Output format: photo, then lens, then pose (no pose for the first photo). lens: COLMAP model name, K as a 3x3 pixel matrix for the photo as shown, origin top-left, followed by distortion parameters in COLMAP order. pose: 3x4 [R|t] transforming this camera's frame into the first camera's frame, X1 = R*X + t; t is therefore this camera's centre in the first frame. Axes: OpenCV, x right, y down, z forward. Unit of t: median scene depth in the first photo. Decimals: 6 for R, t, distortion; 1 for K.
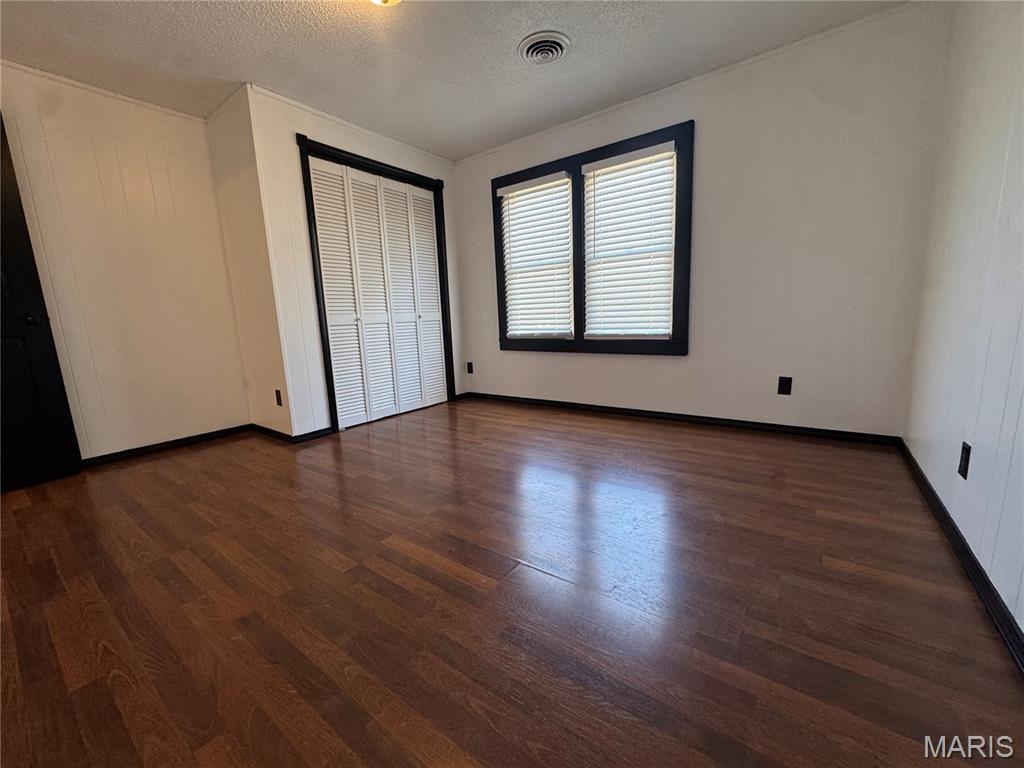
lens RADIAL K [[408.2, 0, 511.6], [0, 408.2, 384.5], [0, 0, 1]] dist [-0.002828, 0.000091]
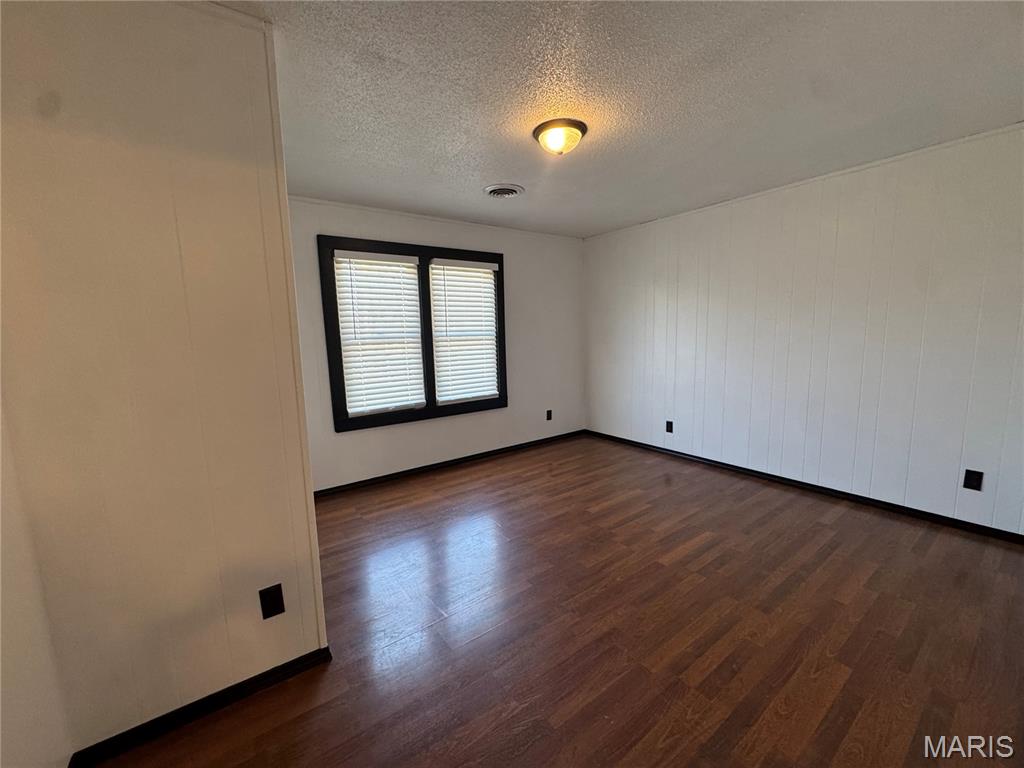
lens RADIAL K [[408.2, 0, 511.6], [0, 408.2, 384.5], [0, 0, 1]] dist [-0.002828, 0.000091]
pose [[0.298641, -0.090697, 0.950046, -0.931726], [0.177053, 0.983458, 0.038231, -0.199218], [-0.937798, 0.156791, 0.309759, 0.511747]]
